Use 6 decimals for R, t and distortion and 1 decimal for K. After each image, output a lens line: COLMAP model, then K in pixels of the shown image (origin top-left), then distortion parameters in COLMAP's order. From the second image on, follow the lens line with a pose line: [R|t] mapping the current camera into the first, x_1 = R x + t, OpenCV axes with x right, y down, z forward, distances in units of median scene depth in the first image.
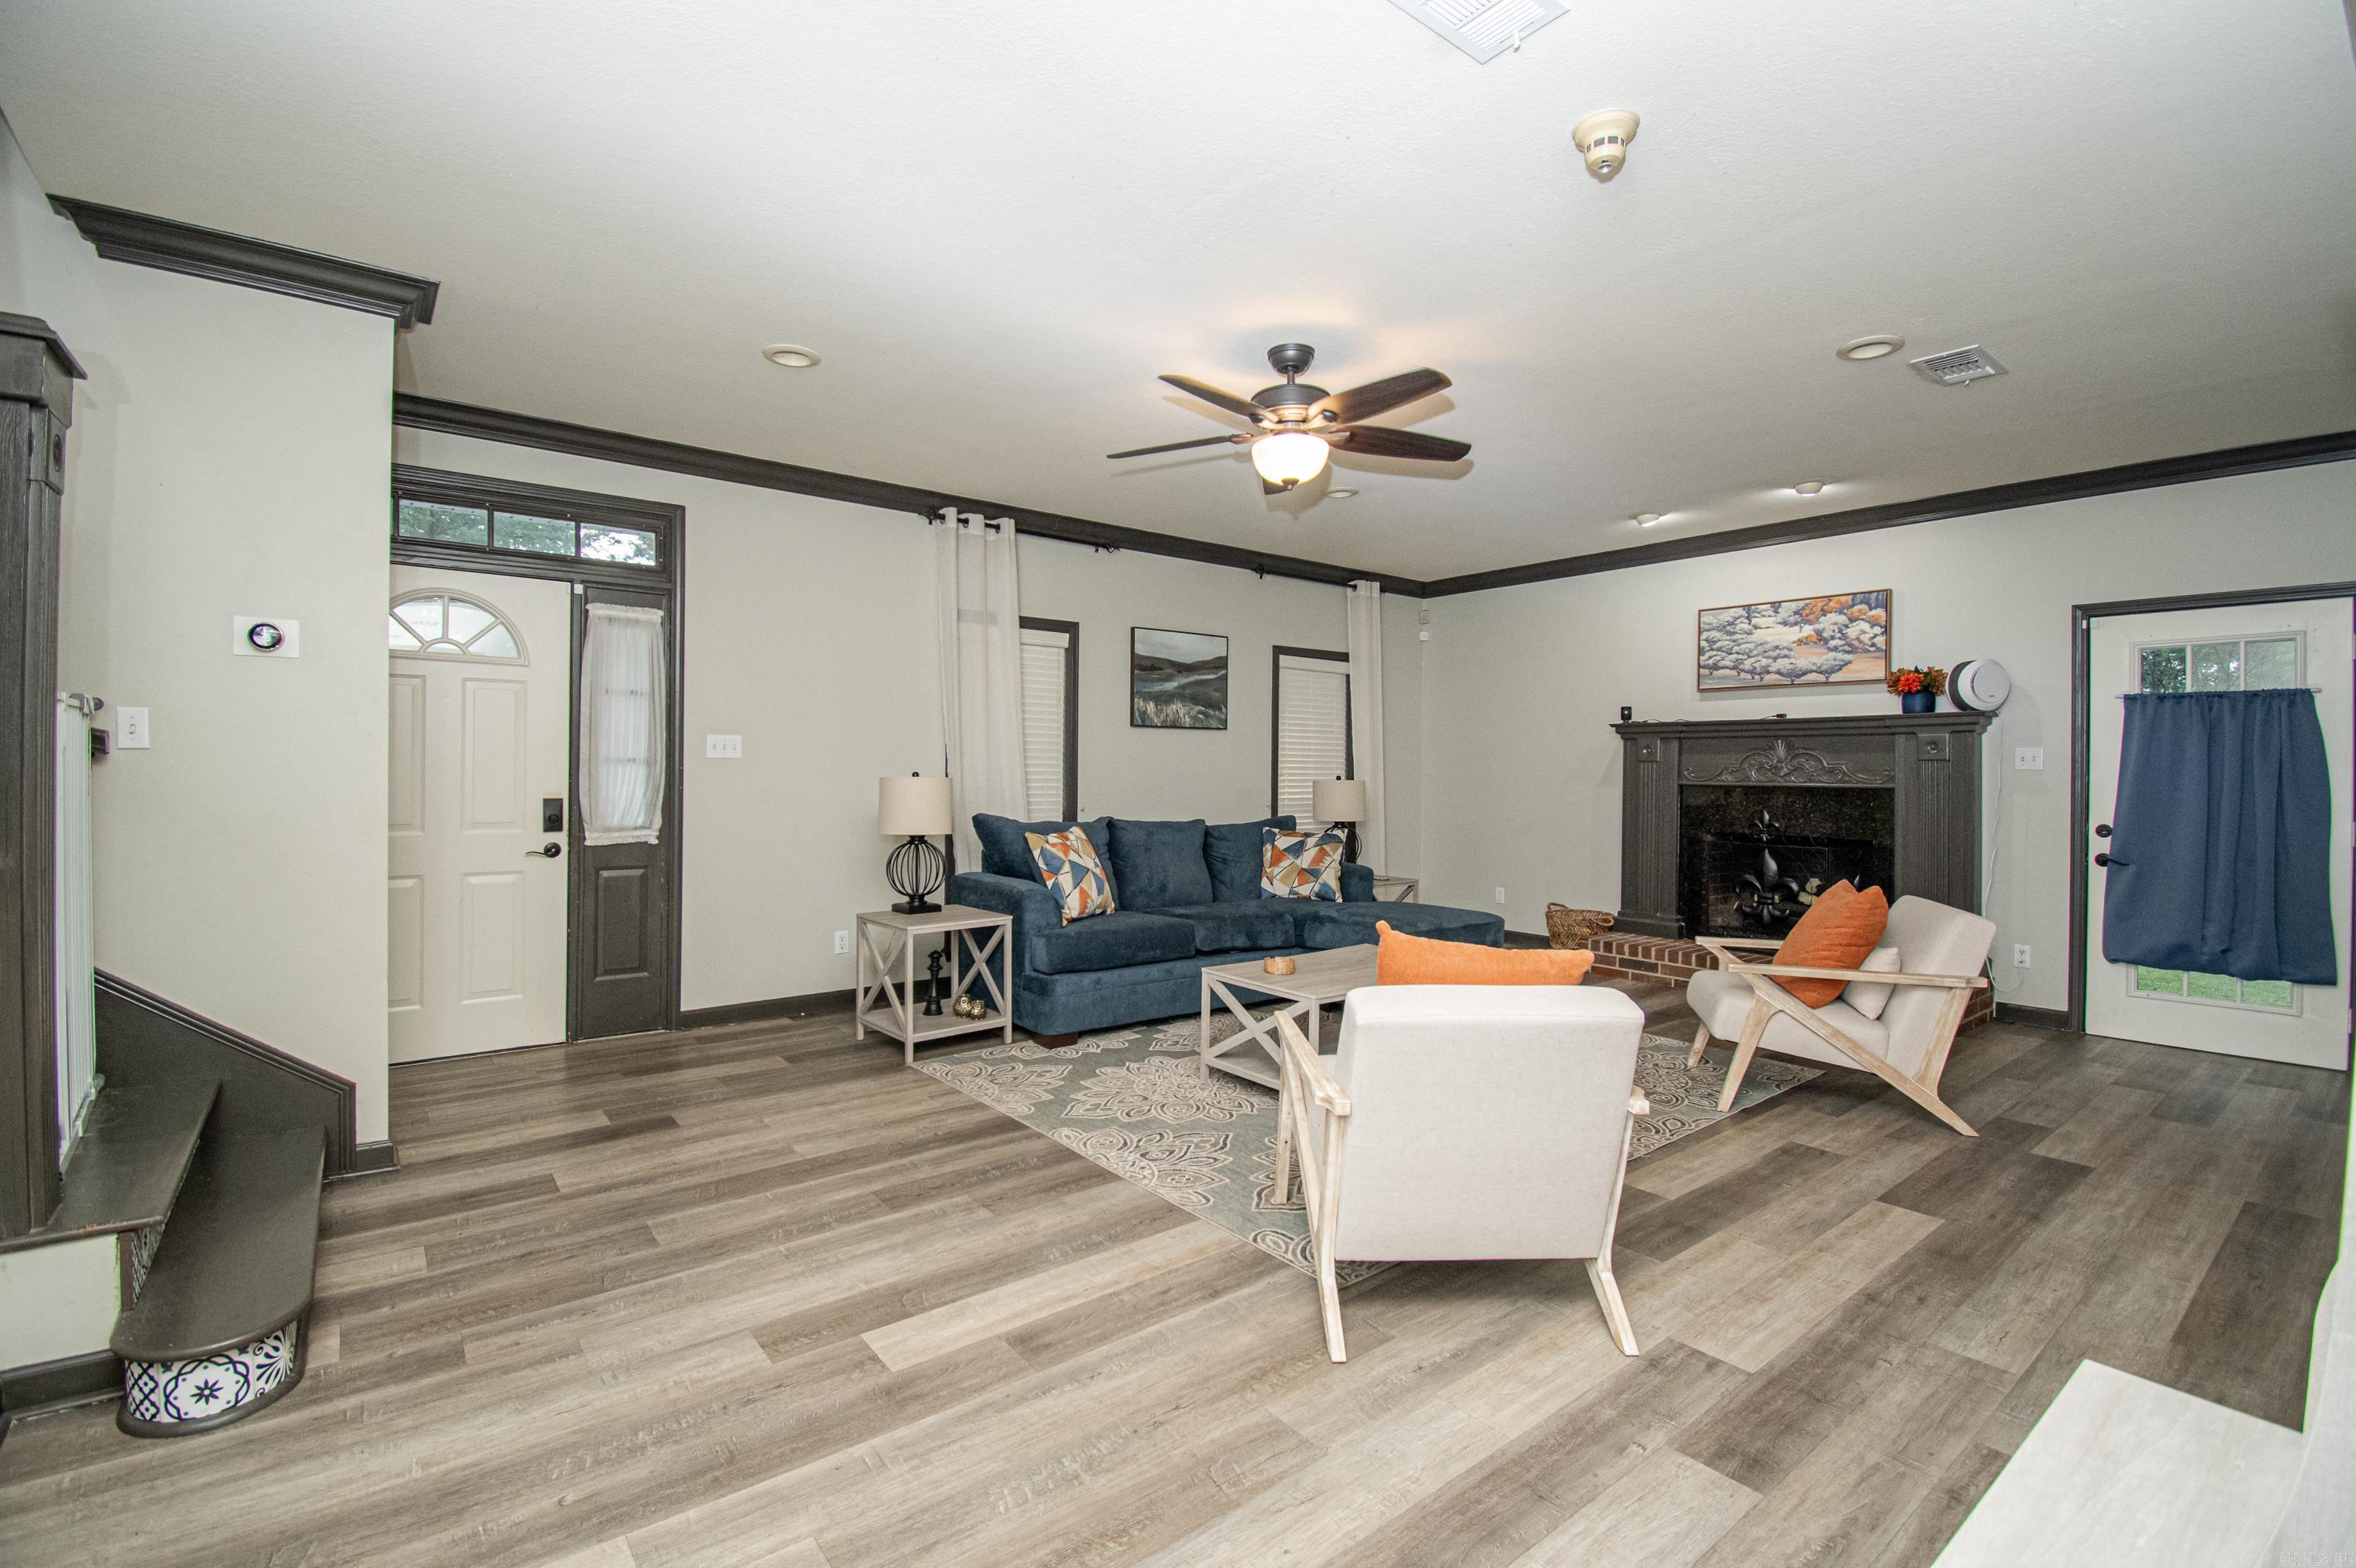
lens RADIAL K [[1048.1, 0, 1153.9], [0, 1048.1, 799.1], [0, 0, 1]] dist [0.002529, -0.011043]
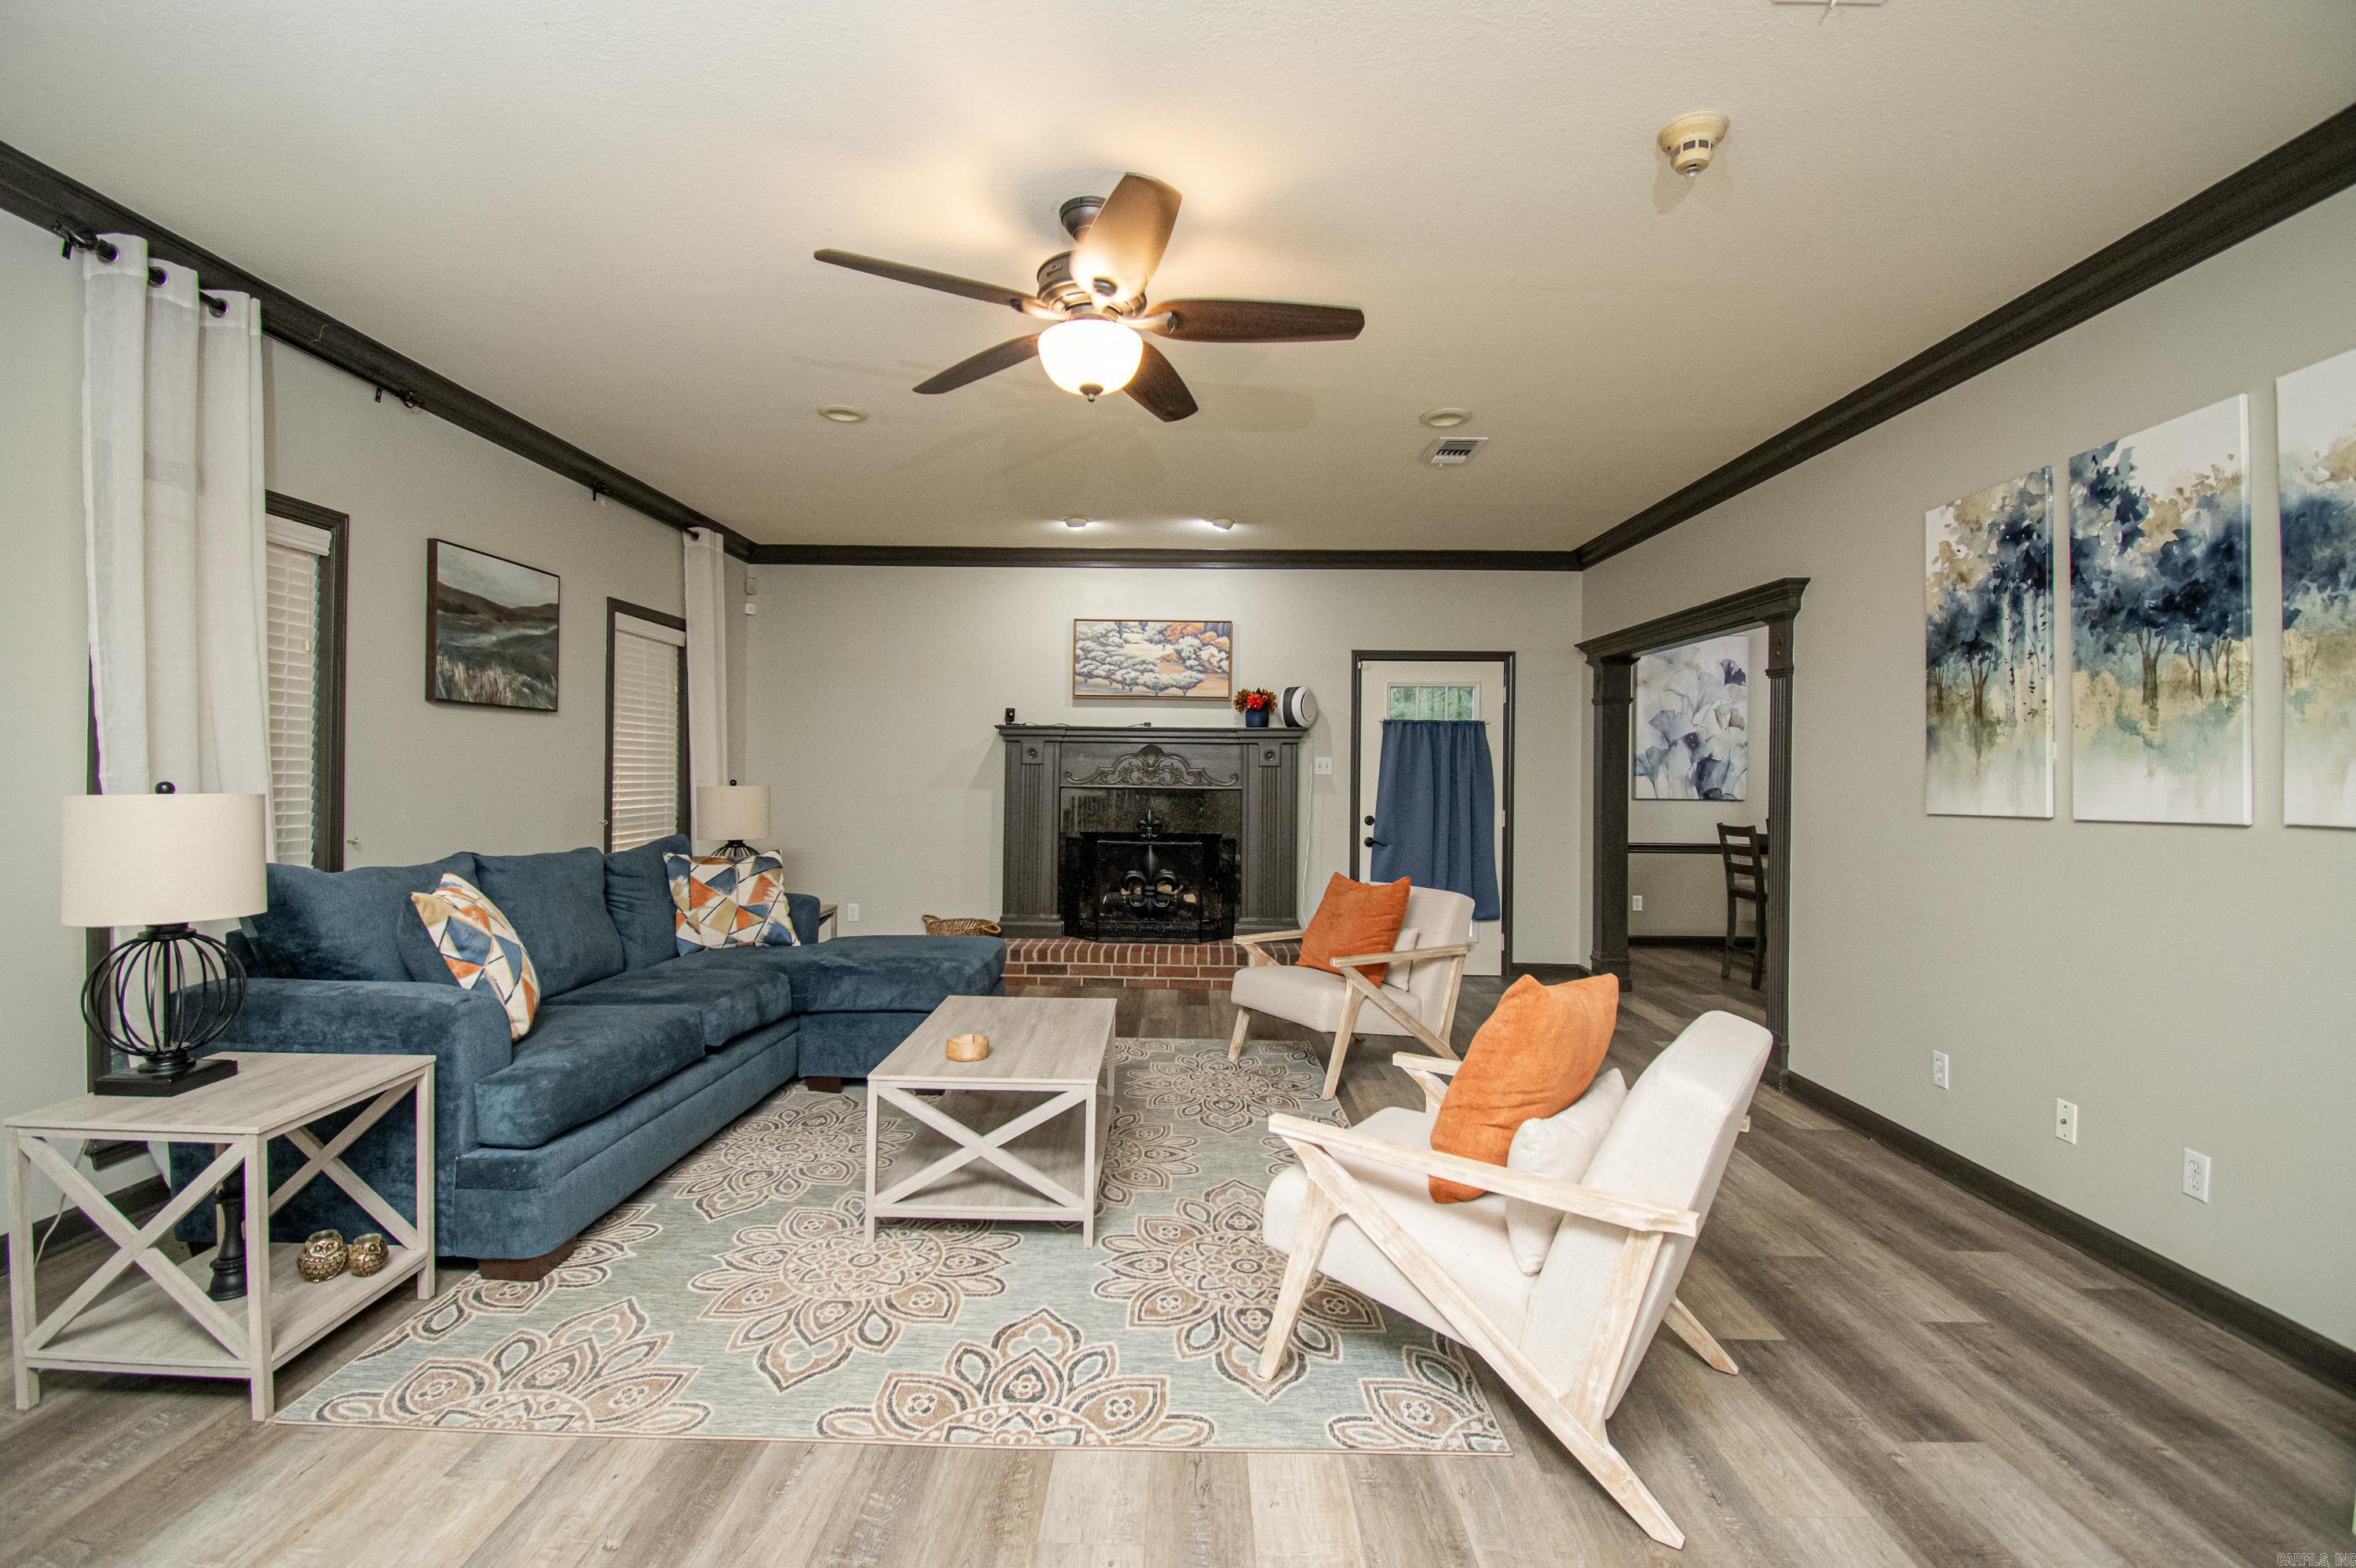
lens RADIAL K [[1048.1, 0, 1185.1], [0, 1048.1, 781.3], [0, 0, 1]] dist [0.002529, -0.011043]
pose [[0.616910, -0.005250, 0.787017, -0.250609], [0.012689, 0.999914, -0.003276, -0.015955], [-0.786932, 0.012007, 0.616923, 0.297581]]
